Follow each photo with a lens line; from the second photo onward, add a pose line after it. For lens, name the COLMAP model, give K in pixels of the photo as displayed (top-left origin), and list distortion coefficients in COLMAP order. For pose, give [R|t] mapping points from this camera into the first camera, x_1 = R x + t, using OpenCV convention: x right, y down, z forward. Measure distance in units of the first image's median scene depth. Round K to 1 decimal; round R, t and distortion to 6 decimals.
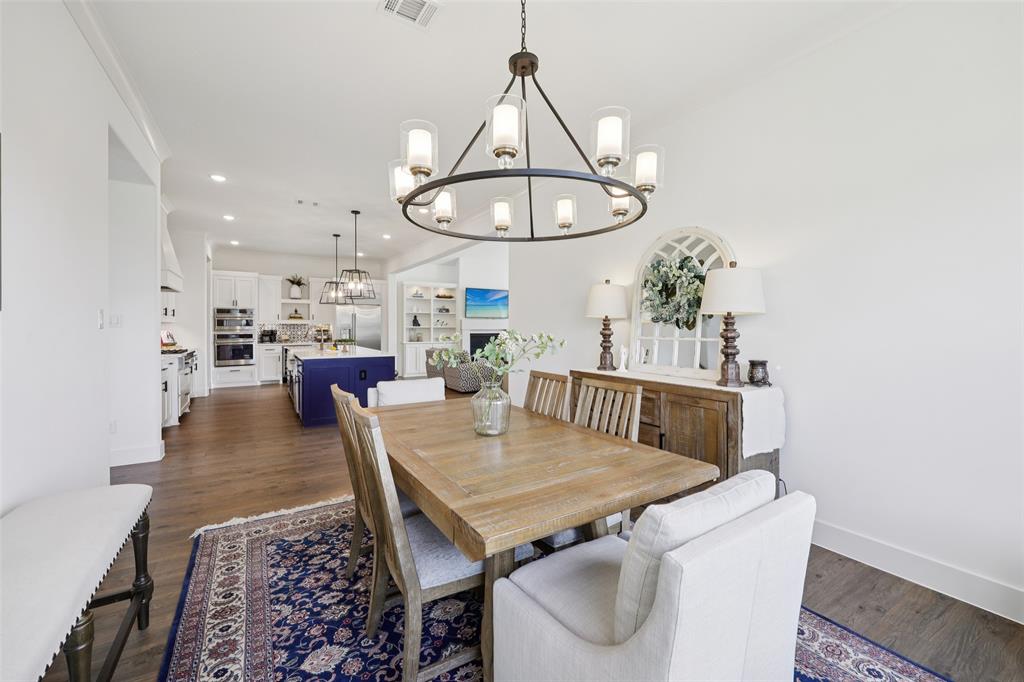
lens RADIAL K [[416.3, 0, 517.8], [0, 416.3, 332.6], [0, 0, 1]] dist [0.000844, -0.000081]
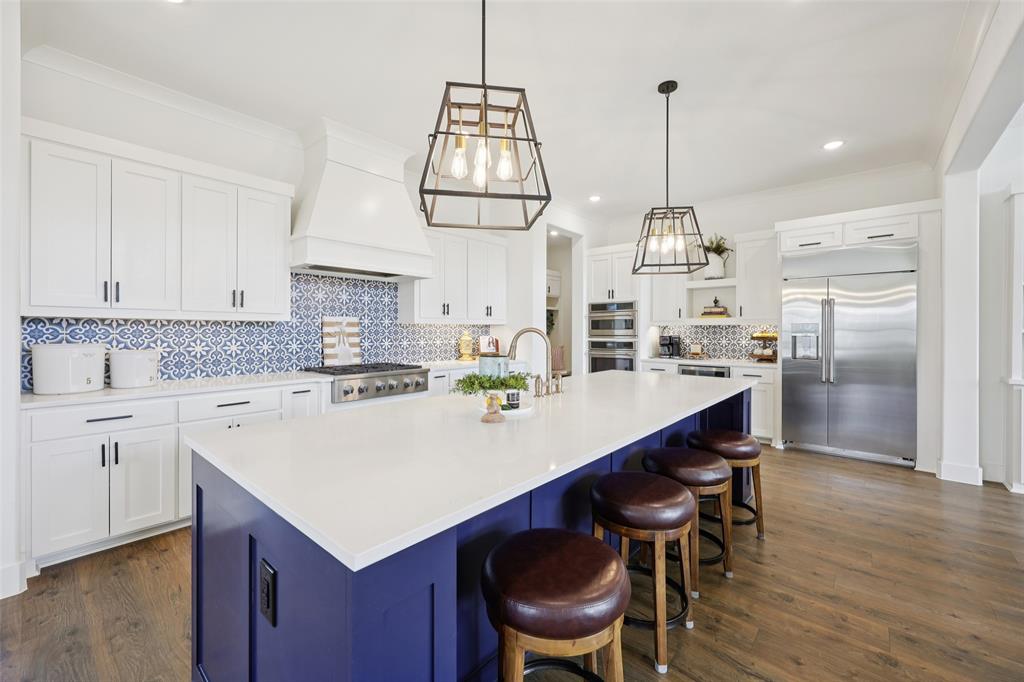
lens RADIAL K [[416.3, 0, 509.8], [0, 416.3, 331.8], [0, 0, 1]] dist [0.000844, -0.000081]
pose [[0.291749, 0.002726, -0.956491, -0.091717], [-0.013924, 0.999902, -0.001398, -0.007869], [0.956393, 0.013726, 0.291759, 0.600072]]
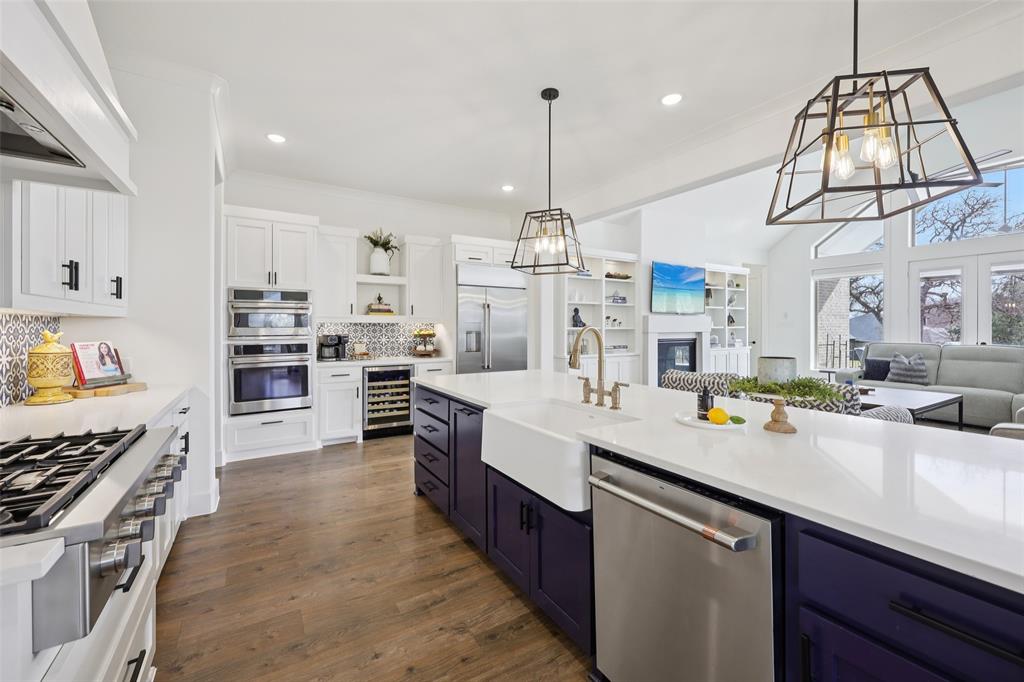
lens RADIAL K [[416.3, 0, 515.9], [0, 416.3, 329.6], [0, 0, 1]] dist [0.000844, -0.000081]
pose [[0.999996, -0.001959, -0.001789, -0.369379], [0.001942, 0.999953, -0.009468, -0.007185], [0.001808, 0.009465, 0.999954, 0.485569]]
